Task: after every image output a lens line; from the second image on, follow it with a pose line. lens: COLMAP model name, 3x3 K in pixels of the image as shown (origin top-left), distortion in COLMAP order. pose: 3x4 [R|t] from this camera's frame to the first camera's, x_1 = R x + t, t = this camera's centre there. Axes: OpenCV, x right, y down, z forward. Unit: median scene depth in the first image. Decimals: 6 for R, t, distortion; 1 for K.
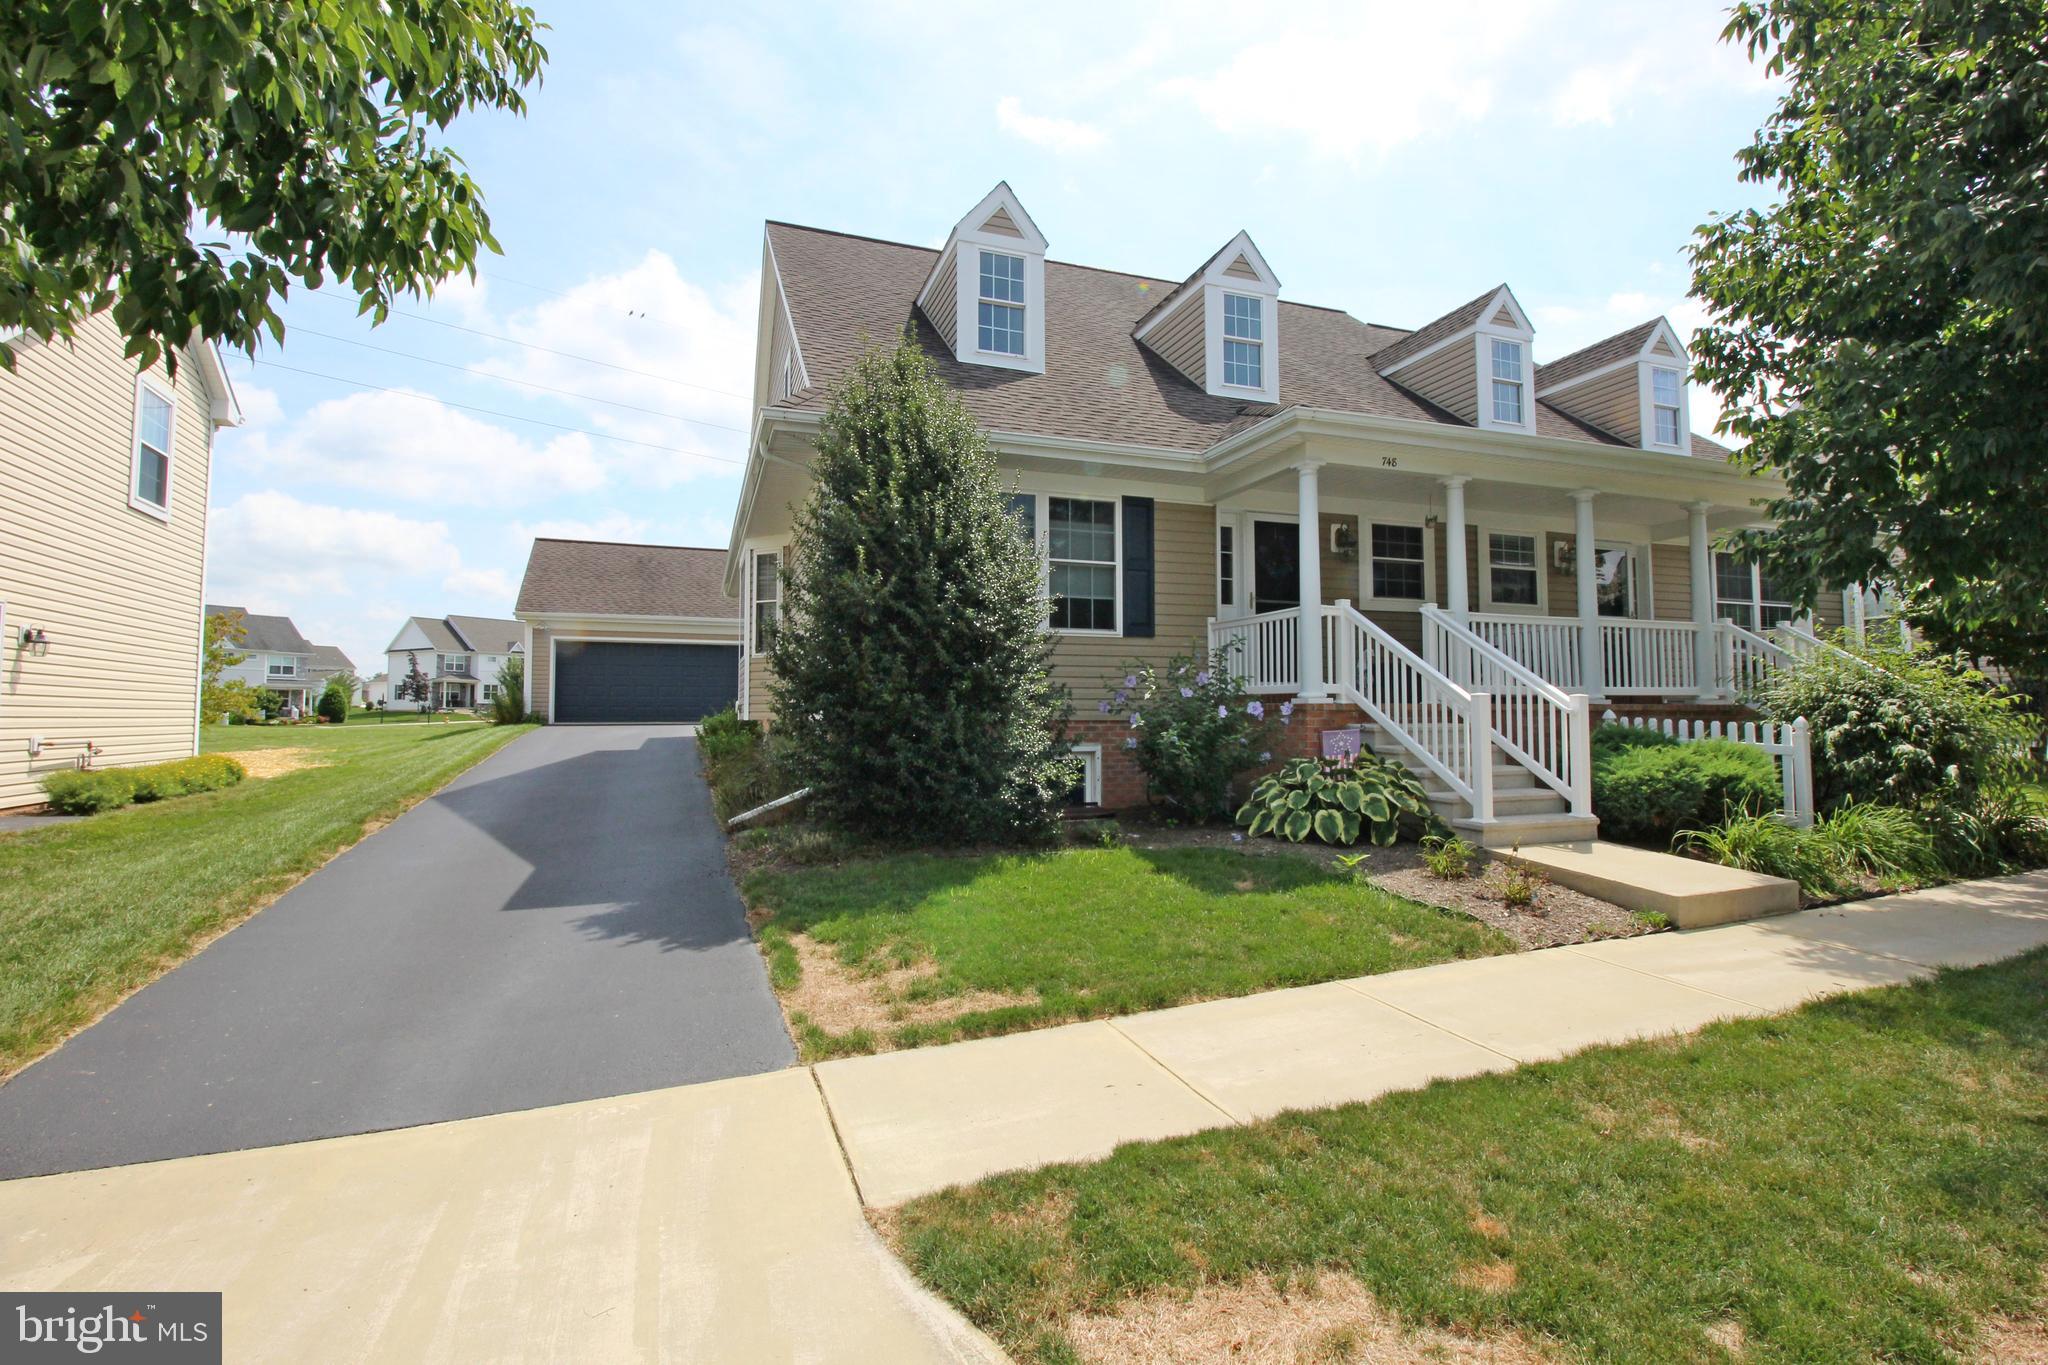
lens RADIAL K [[955.2, 0, 1028.0], [0, 955.2, 667.6], [0, 0, 1]] dist [-0.001566, -0.007404]
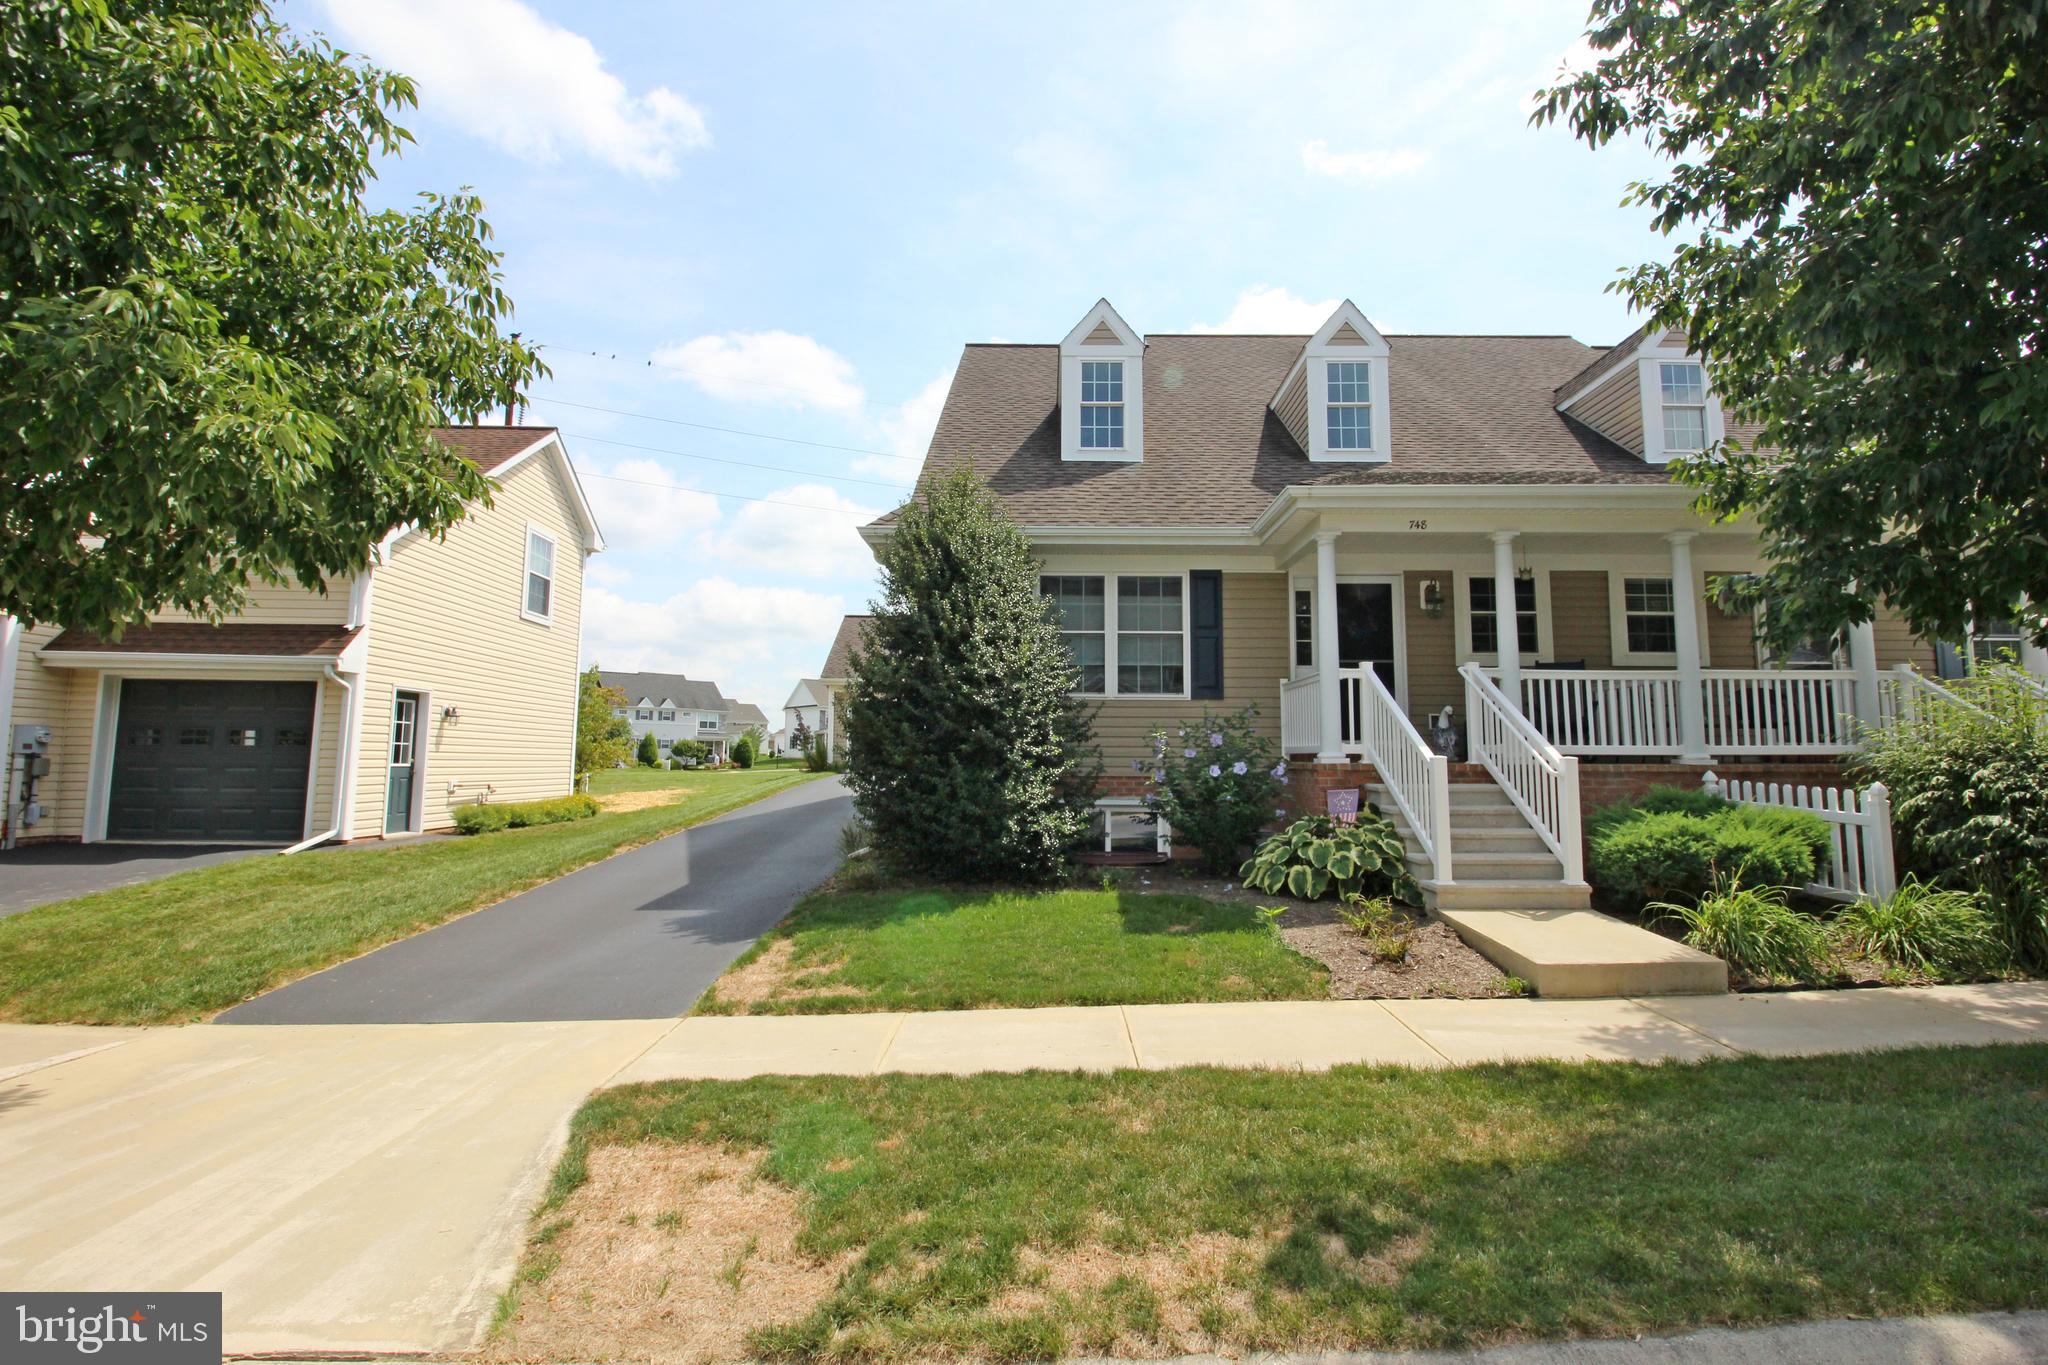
lens RADIAL K [[955.2, 0, 1030.8], [0, 955.2, 663.3], [0, 0, 1]] dist [-0.001566, -0.007404]
pose [[0.936465, -0.030894, -0.349398, 0.313361], [0.011715, 0.998313, -0.056872, -0.013880], [0.350566, 0.049166, 0.935247, -0.081027]]
